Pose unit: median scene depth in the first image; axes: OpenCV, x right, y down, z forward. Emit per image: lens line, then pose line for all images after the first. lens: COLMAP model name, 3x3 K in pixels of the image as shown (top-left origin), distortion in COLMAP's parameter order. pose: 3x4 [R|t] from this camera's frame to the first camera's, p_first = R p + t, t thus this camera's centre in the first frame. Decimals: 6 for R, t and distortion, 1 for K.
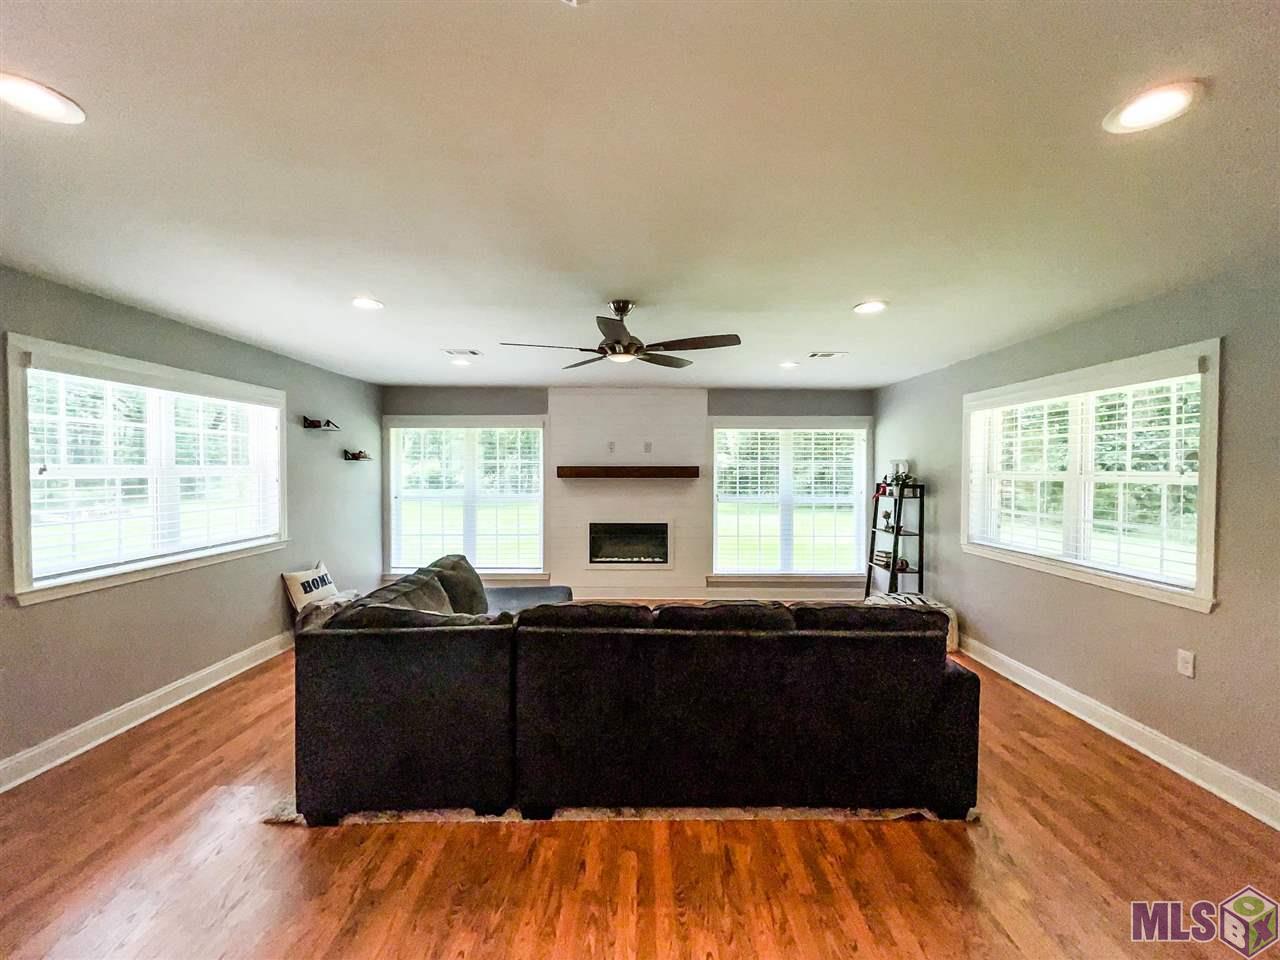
lens RADIAL K [[526.6, 0, 639.3], [0, 526.6, 476.6], [0, 0, 1]] dist [-0.001316, -0.000174]
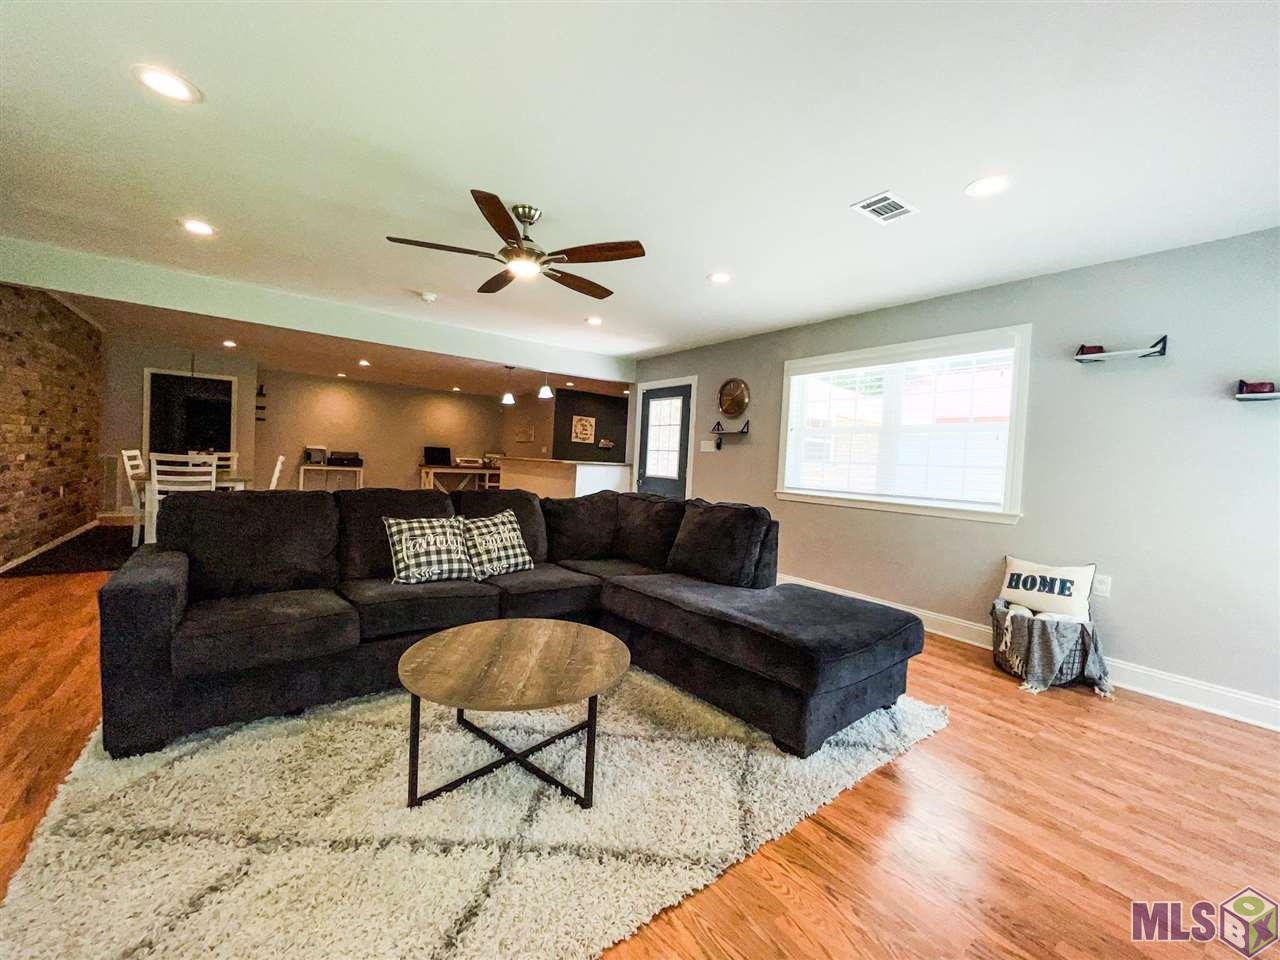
lens RADIAL K [[526.6, 0, 640.9], [0, 526.6, 477.4], [0, 0, 1]] dist [-0.001316, -0.000174]
pose [[-0.800928, -0.021702, -0.598368, 0.211792], [-0.057785, 0.997480, 0.041169, 0.056681], [0.595966, 0.067550, -0.800163, 1.123464]]
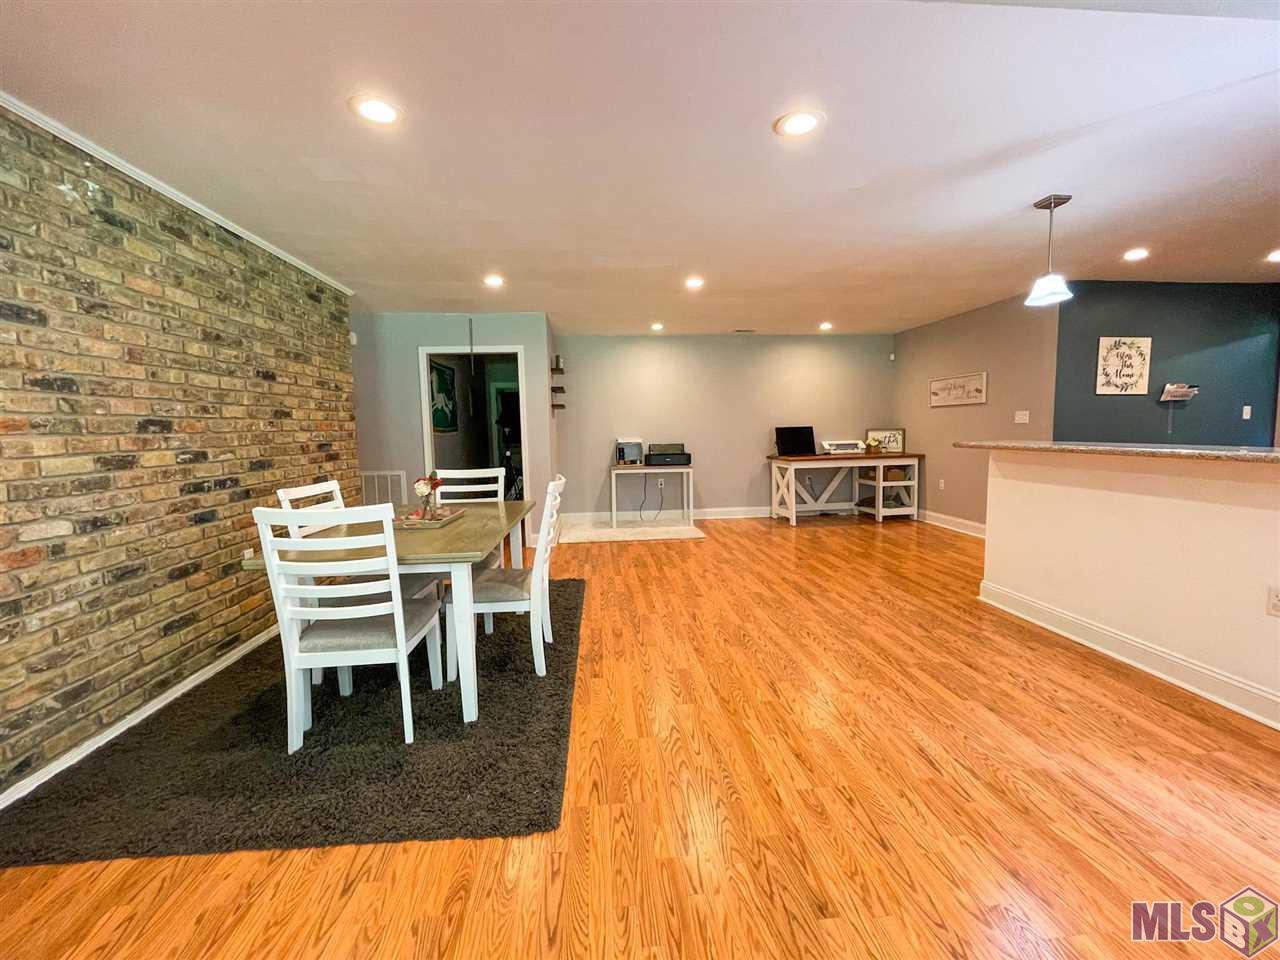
lens RADIAL K [[526.6, 0, 630.3], [0, 526.6, 478.0], [0, 0, 1]] dist [-0.001316, -0.000174]
pose [[-0.996704, 0.029698, -0.075493, 0.117367], [0.021651, 0.994208, 0.105266, 0.049004], [0.078182, 0.103284, -0.991574, 0.212069]]
